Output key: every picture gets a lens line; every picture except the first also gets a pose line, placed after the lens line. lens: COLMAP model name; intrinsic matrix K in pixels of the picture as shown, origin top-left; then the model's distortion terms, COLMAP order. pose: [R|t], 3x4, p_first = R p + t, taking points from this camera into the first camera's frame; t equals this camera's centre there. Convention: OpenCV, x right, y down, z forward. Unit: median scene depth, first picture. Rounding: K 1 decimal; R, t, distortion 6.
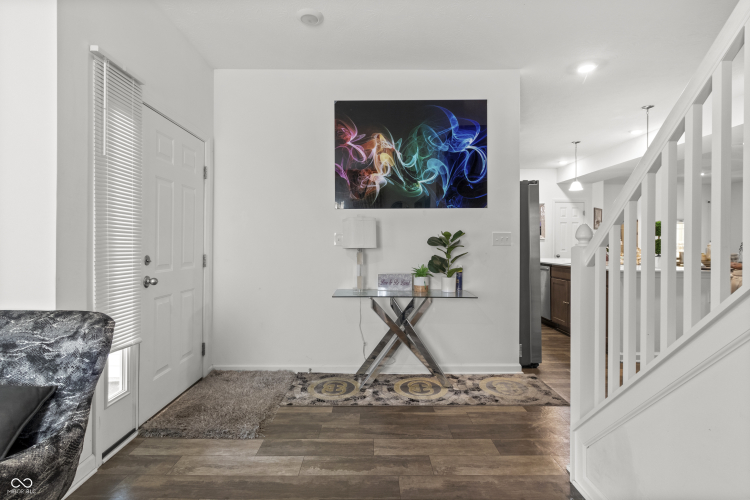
lens RADIAL K [[362.5, 0, 375.0], [0, 362.5, 250.0], [0, 0, 1]] dist [0.003163, 0.000282]
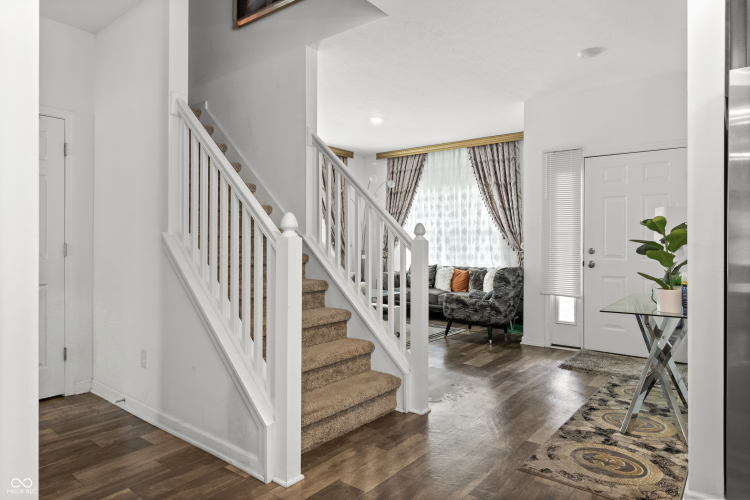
lens RADIAL K [[450.6, 0, 375.0], [0, 450.6, 250.0], [0, 0, 1]] dist [0.000070, 0.000125]
pose [[-0.620086, 0.000141, -0.784534, 1.285513], [-0.011052, 0.999899, 0.008915, 0.013278], [0.784456, 0.014199, -0.620022, 1.227612]]
